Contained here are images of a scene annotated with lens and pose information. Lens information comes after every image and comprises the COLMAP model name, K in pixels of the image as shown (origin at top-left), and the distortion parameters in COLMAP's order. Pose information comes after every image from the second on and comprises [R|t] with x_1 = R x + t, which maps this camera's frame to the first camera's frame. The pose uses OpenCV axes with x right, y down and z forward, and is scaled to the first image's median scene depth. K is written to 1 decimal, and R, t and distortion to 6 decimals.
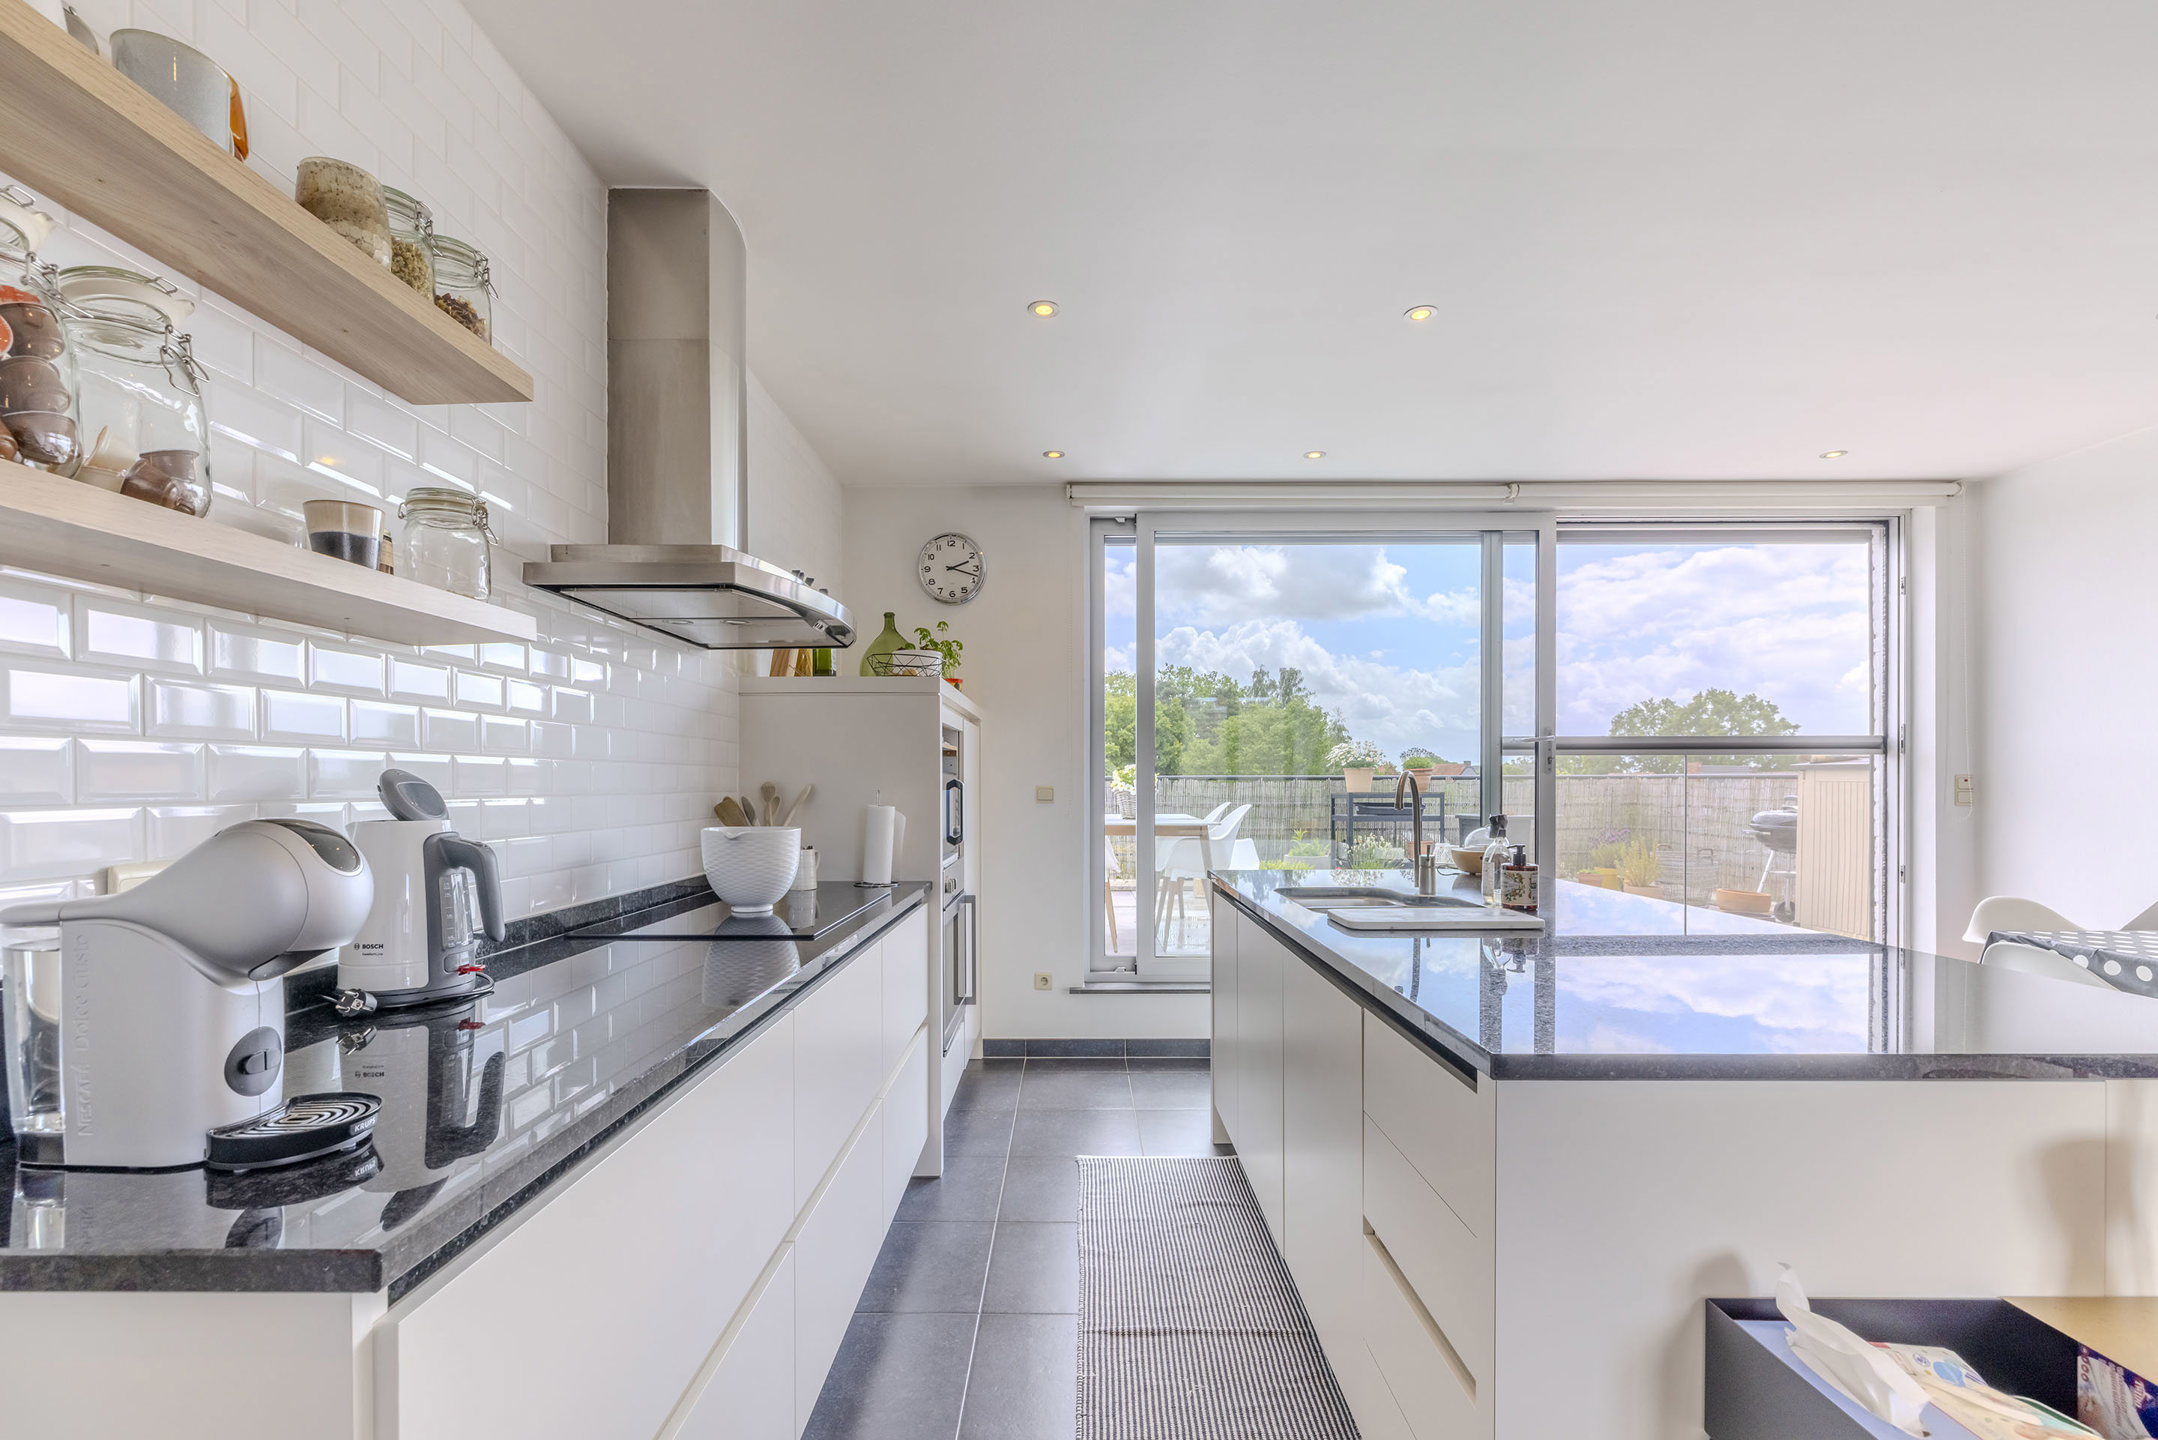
lens RADIAL K [[922.7, 0, 1070.2], [0, 922.7, 792.4], [0, 0, 1]] dist [0.001004, 0.000276]
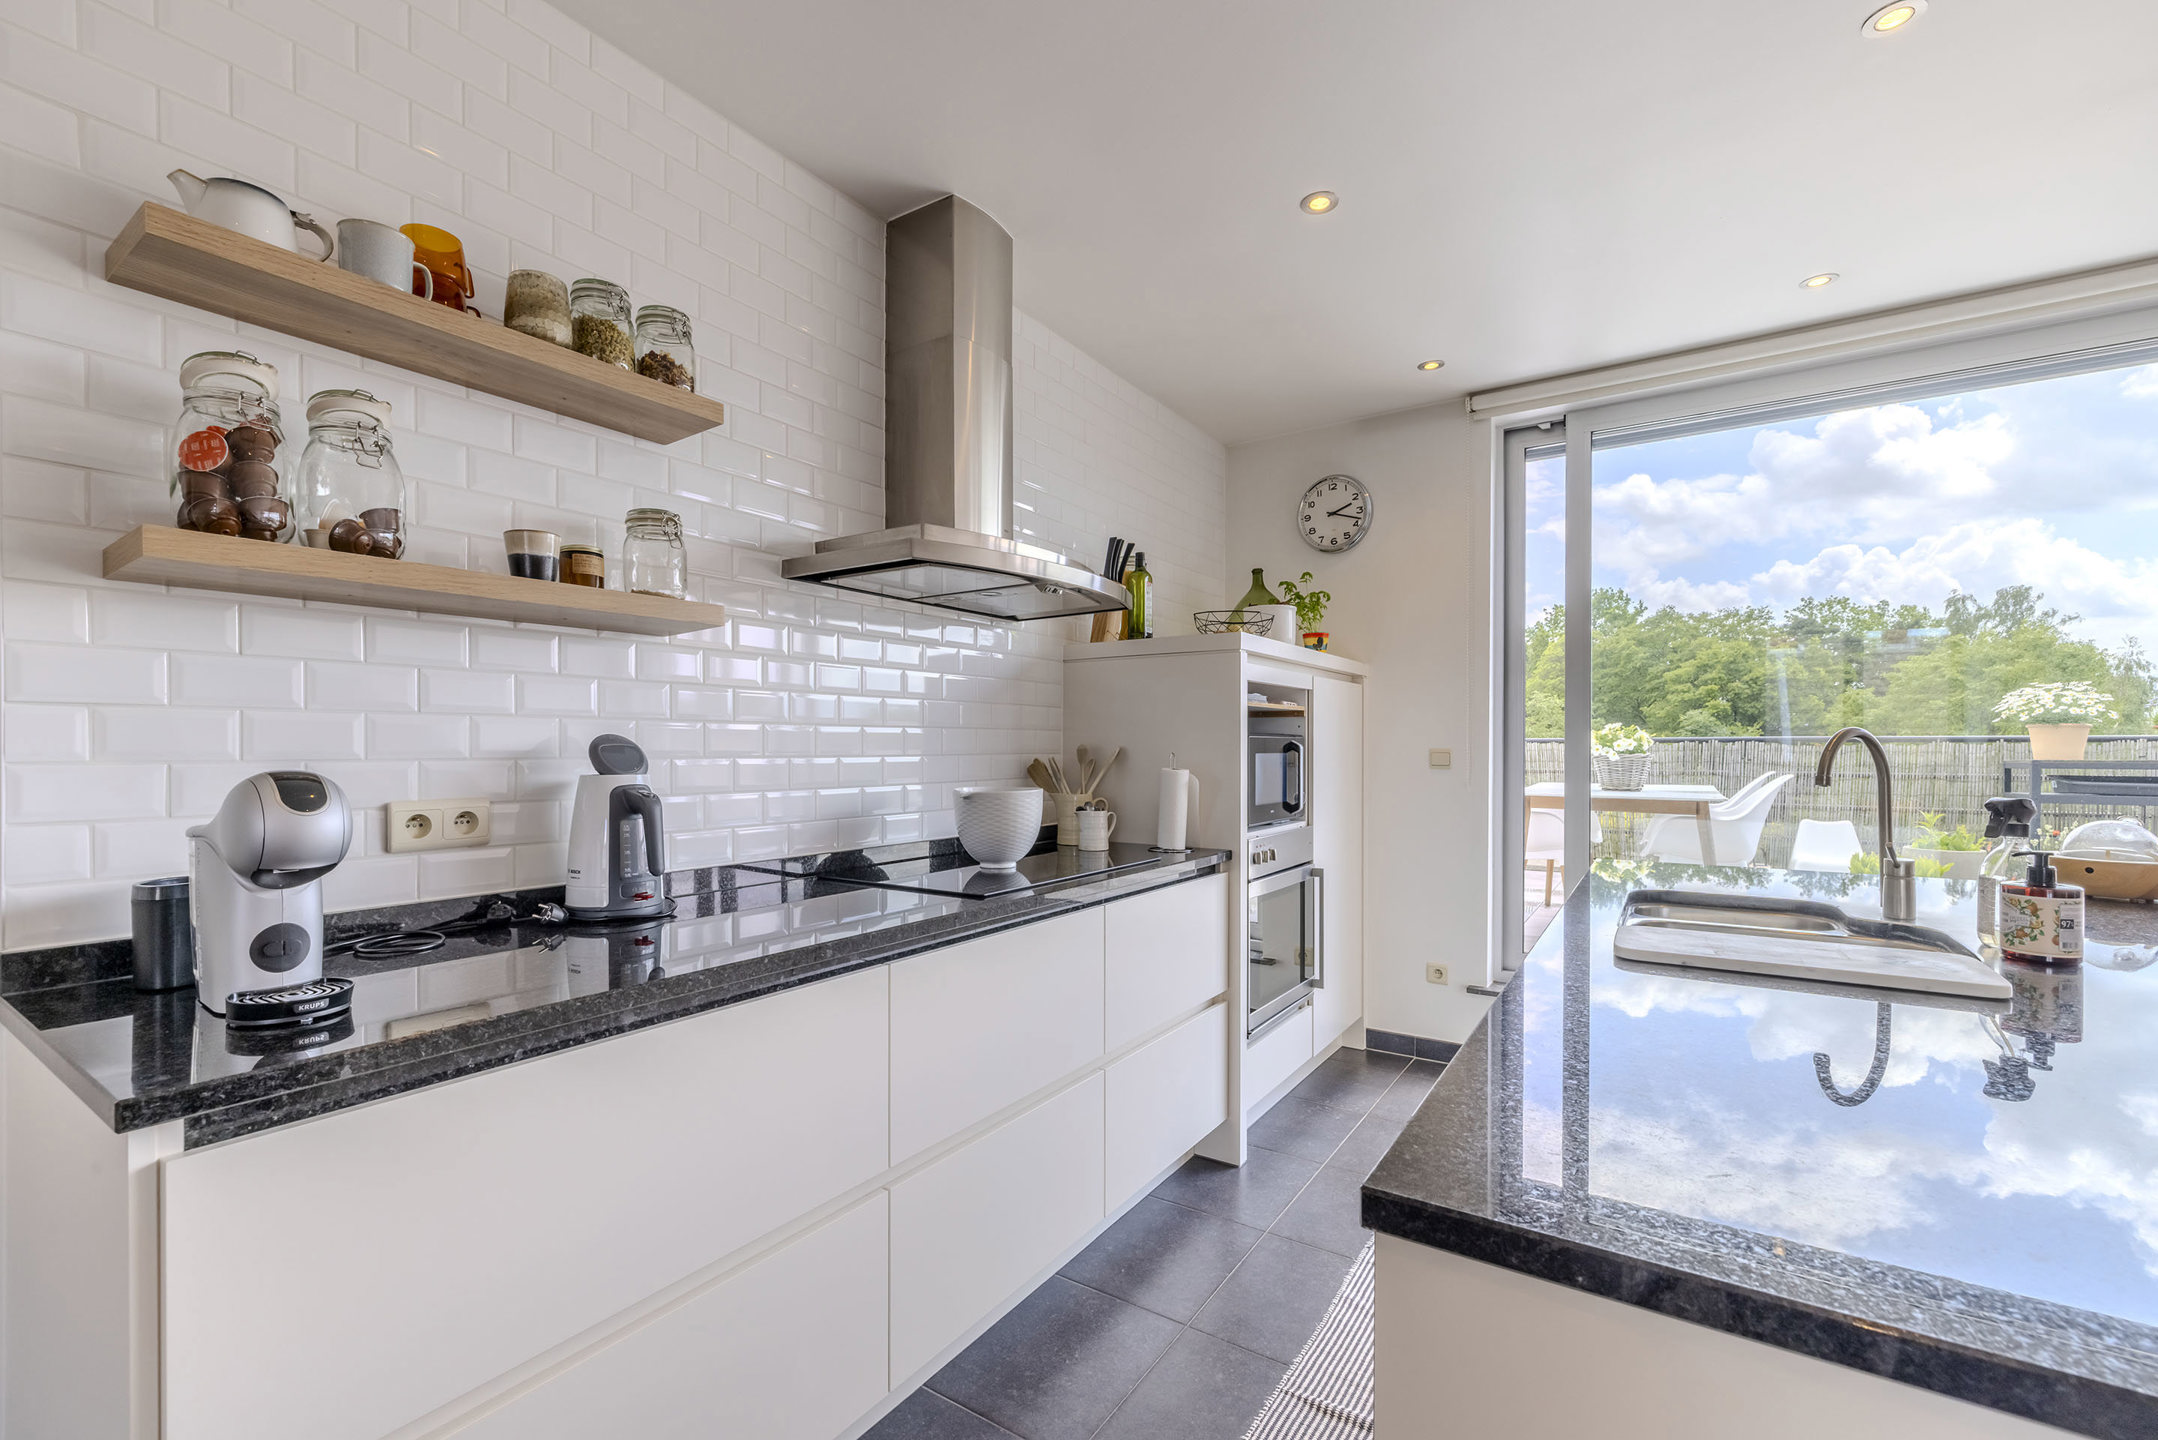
lens RADIAL K [[906.8, 0, 1078.8], [0, 906.8, 751.8], [0, 0, 1]] dist [0.000435, 0.000305]
pose [[0.834553, 0.004510, -0.550909, 0.179906], [-0.006432, 0.999978, -0.001559, -0.000987], [0.550890, 0.004844, 0.834564, 0.113237]]
